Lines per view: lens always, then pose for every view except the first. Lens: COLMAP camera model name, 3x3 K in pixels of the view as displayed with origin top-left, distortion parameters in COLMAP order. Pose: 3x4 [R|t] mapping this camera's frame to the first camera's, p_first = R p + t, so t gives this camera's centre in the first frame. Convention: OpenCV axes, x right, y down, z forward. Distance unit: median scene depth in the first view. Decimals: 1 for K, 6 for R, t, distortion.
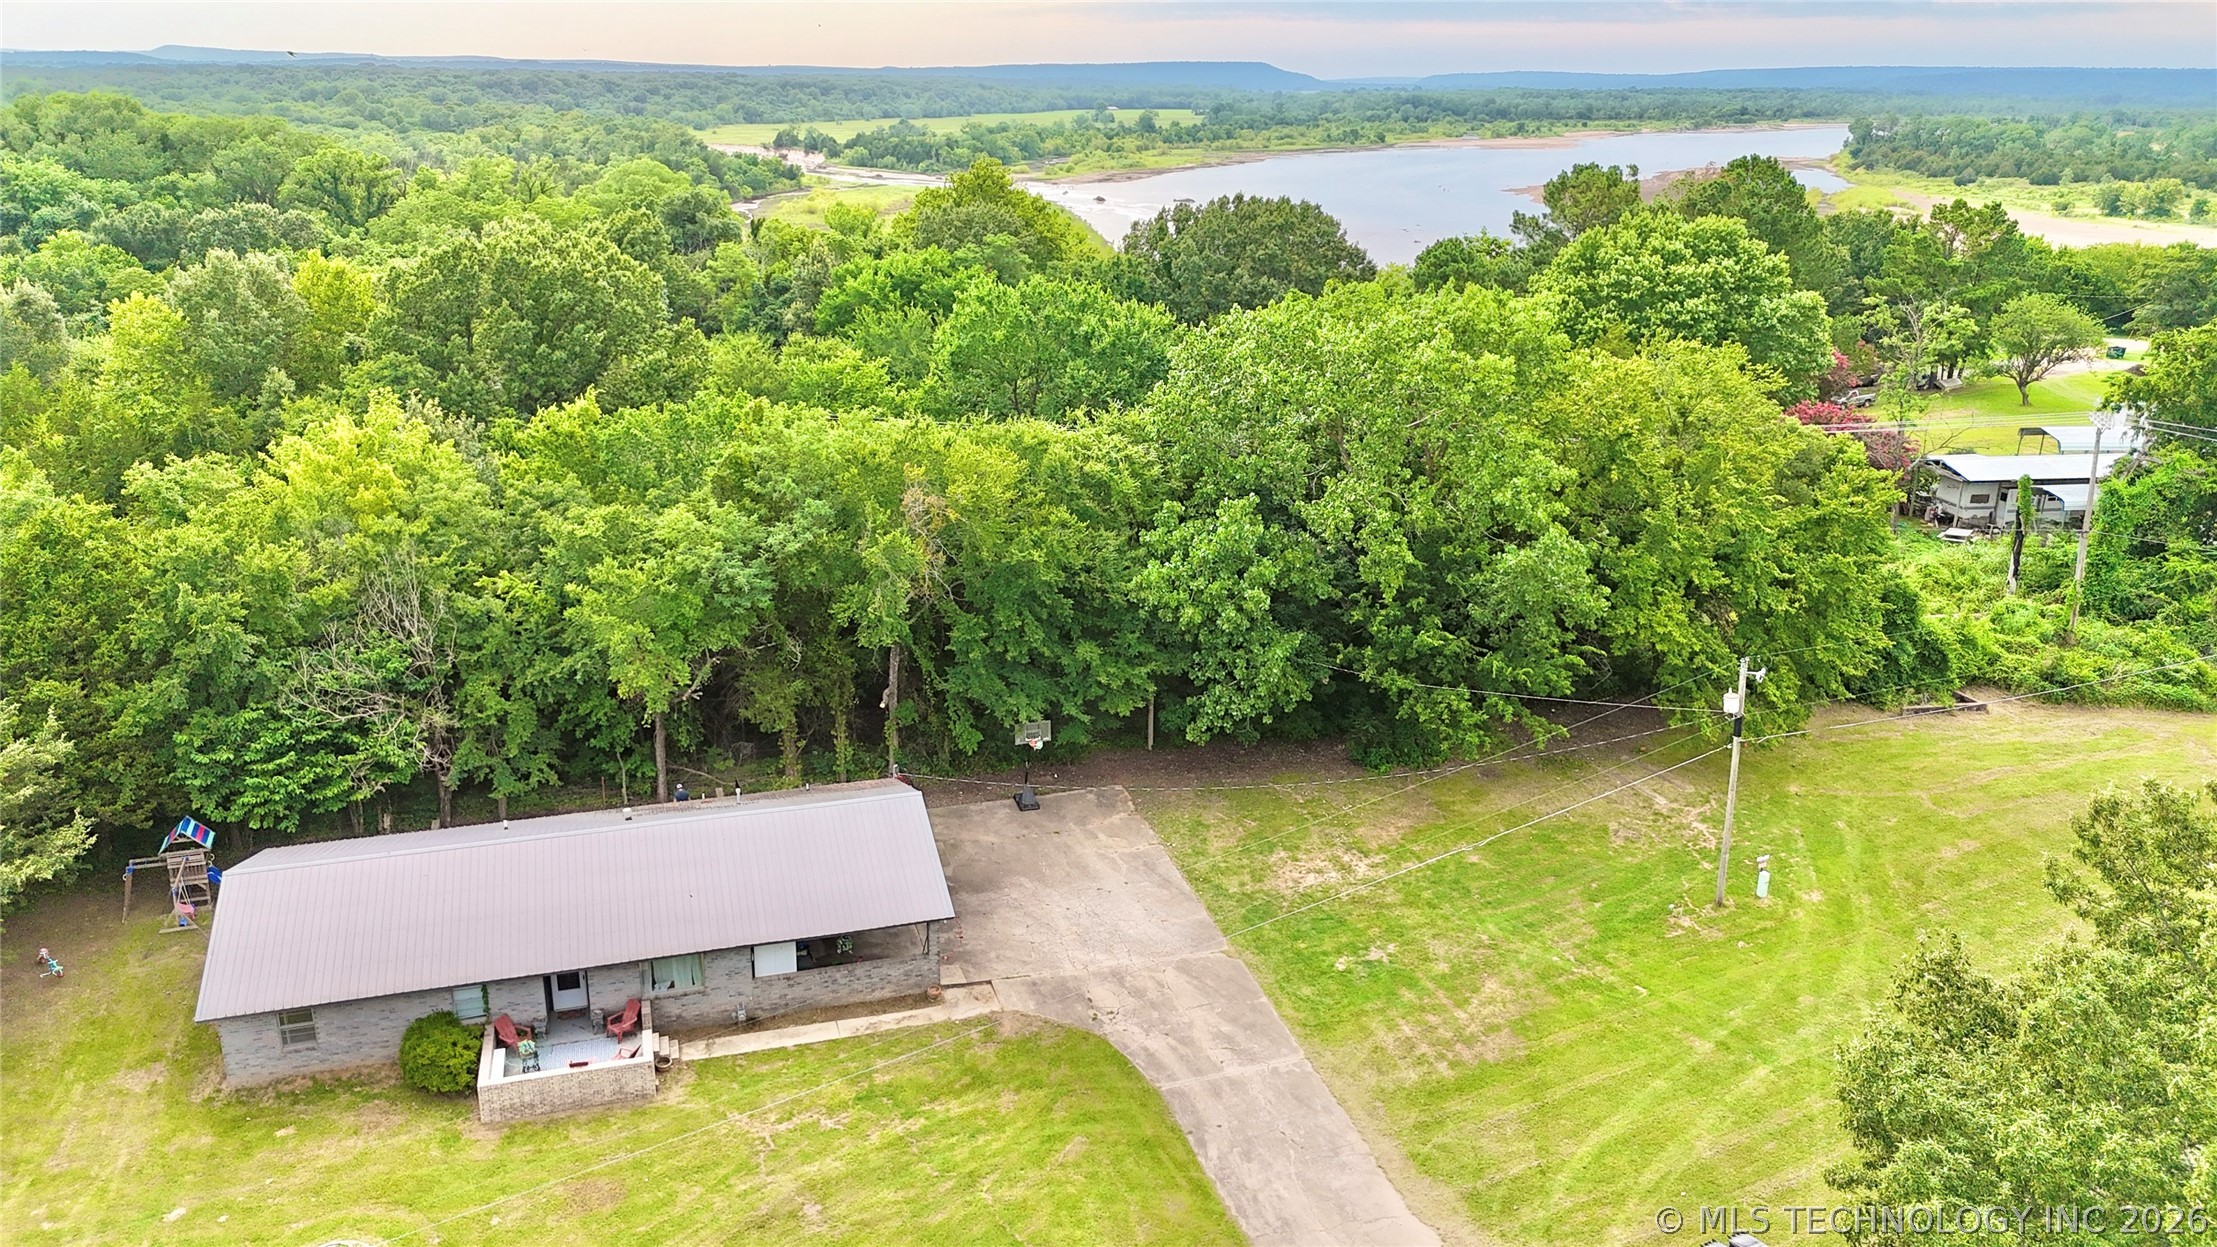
lens RADIAL K [[1620.0, 0, 1108.5], [0, 1620.0, 623.5], [0, 0, 1]] dist [0.082607, -0.091777]
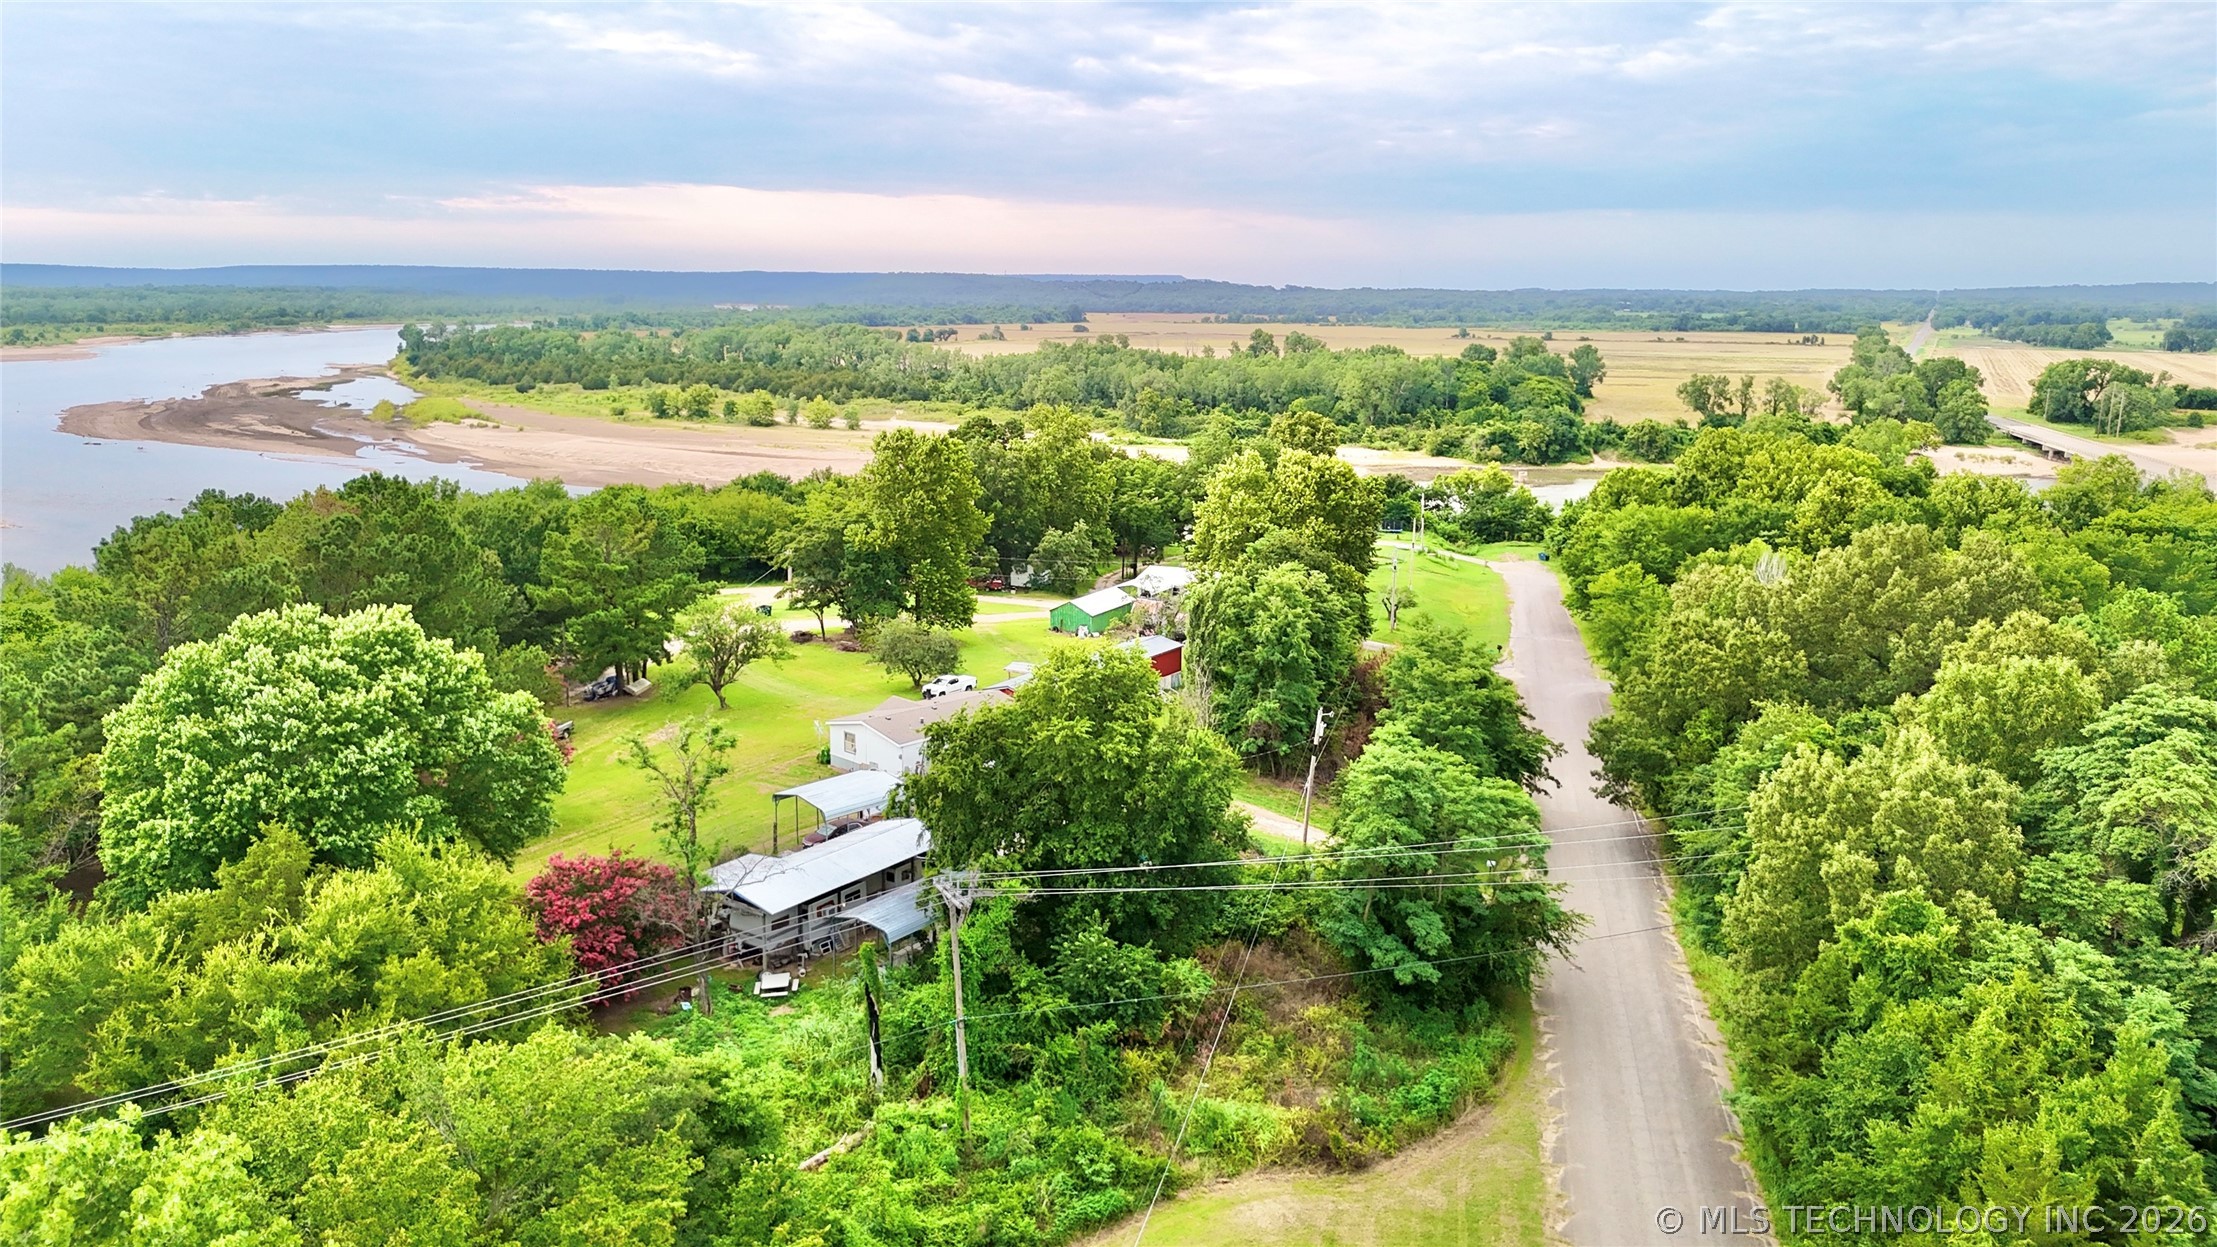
lens RADIAL K [[1621.8, 0, 1100.1], [0, 1621.8, 623.1], [0, 0, 1]] dist [0.089552, -0.097566]
pose [[0.690579, -0.149114, 0.707719, 0.093020], [0.227058, 0.973743, -0.016394, -0.212046], [-0.686692, 0.172014, 0.706304, 0.334747]]
